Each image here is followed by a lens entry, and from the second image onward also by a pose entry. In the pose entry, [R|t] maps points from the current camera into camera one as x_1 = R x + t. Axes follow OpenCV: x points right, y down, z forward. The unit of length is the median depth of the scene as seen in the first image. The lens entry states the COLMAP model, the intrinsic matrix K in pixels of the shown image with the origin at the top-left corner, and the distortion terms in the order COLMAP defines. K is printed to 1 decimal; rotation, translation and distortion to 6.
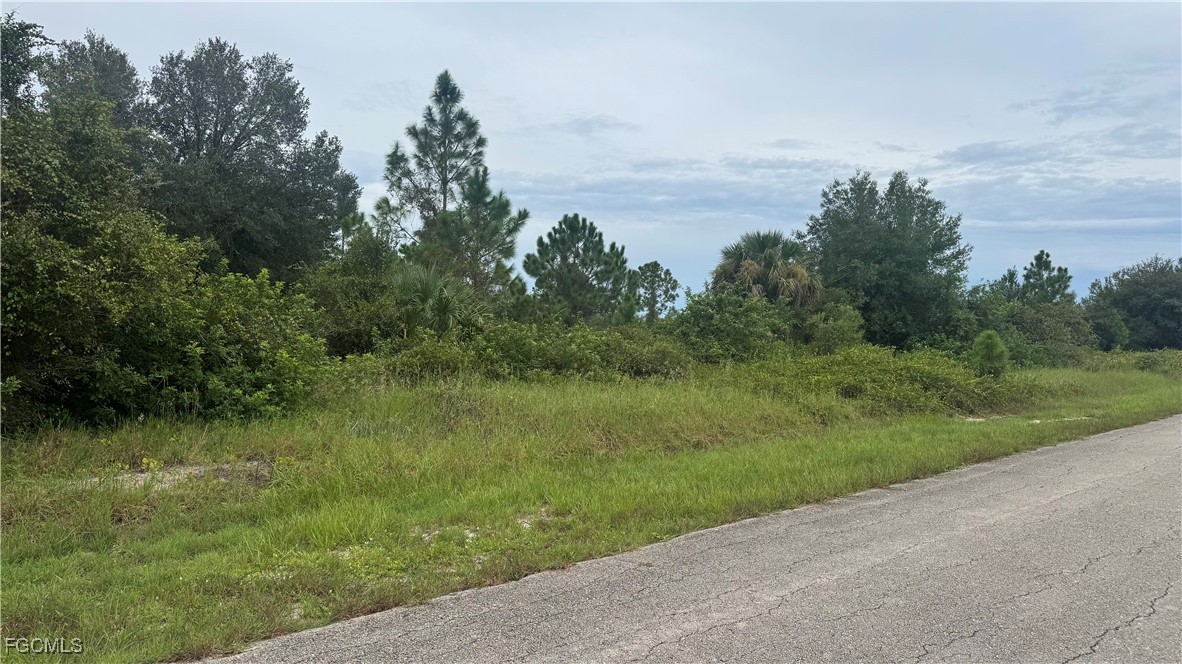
lens RADIAL K [[810.7, 0, 587.8], [0, 810.7, 359.5], [0, 0, 1]] dist [0.077704, -0.094395]
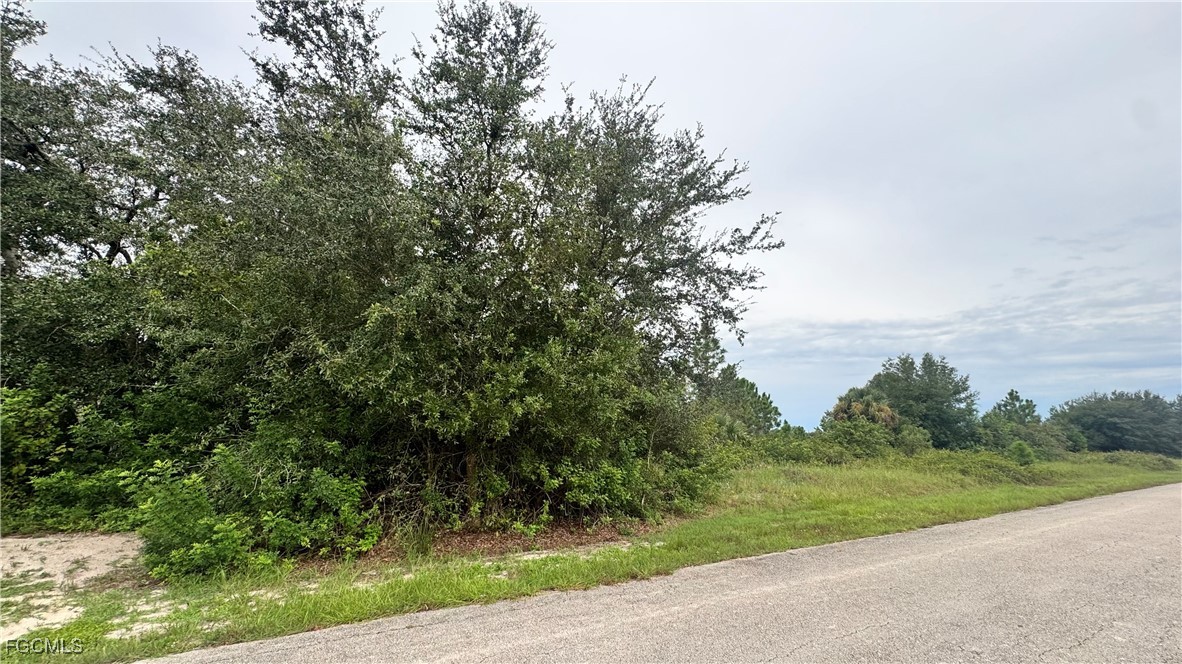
lens RADIAL K [[473.1, 0, 587.0], [0, 473.1, 340.6], [0, 0, 1]] dist [-0.005175, 0.000532]
pose [[0.978106, -0.042721, -0.203676, -0.165618], [-0.006332, 0.972141, -0.234313, 0.000330], [0.208011, 0.230472, 0.950586, -0.196183]]
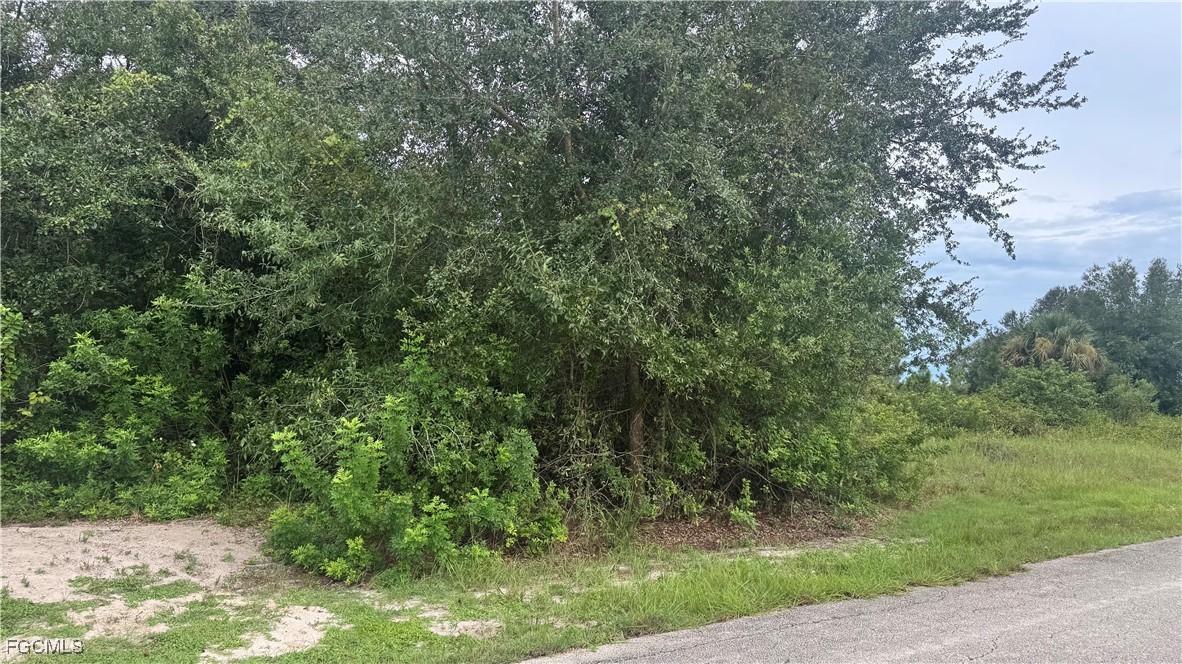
lens RADIAL K [[817.9, 0, 587.0], [0, 817.9, 343.2], [0, 0, 1]] dist [0.077254, -0.104549]
pose [[0.988783, 0.007395, -0.149179, -0.241883], [-0.020323, 0.996146, -0.085327, 0.000991], [0.147973, 0.087402, 0.985122, -0.246868]]
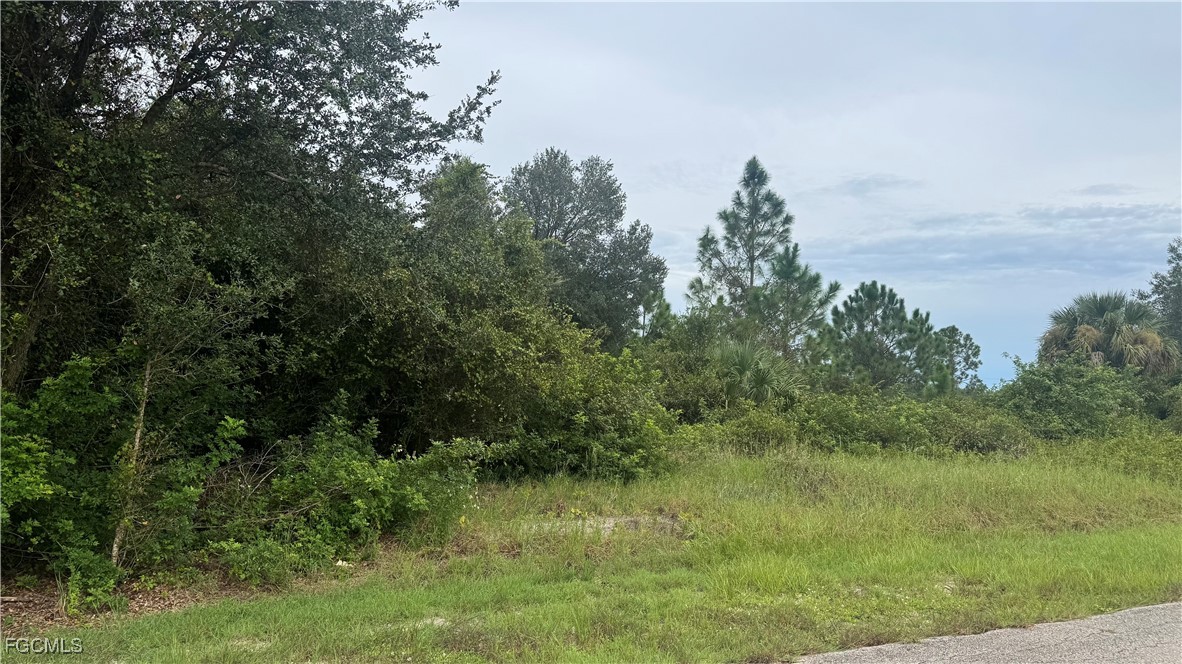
lens RADIAL K [[817.9, 0, 587.0], [0, 817.9, 343.2], [0, 0, 1]] dist [0.077254, -0.104549]
pose [[0.948697, -0.016373, -0.315763, -0.032914], [-0.016163, 0.994842, -0.100146, -0.000643], [0.315773, 0.100111, 0.943538, -0.040644]]
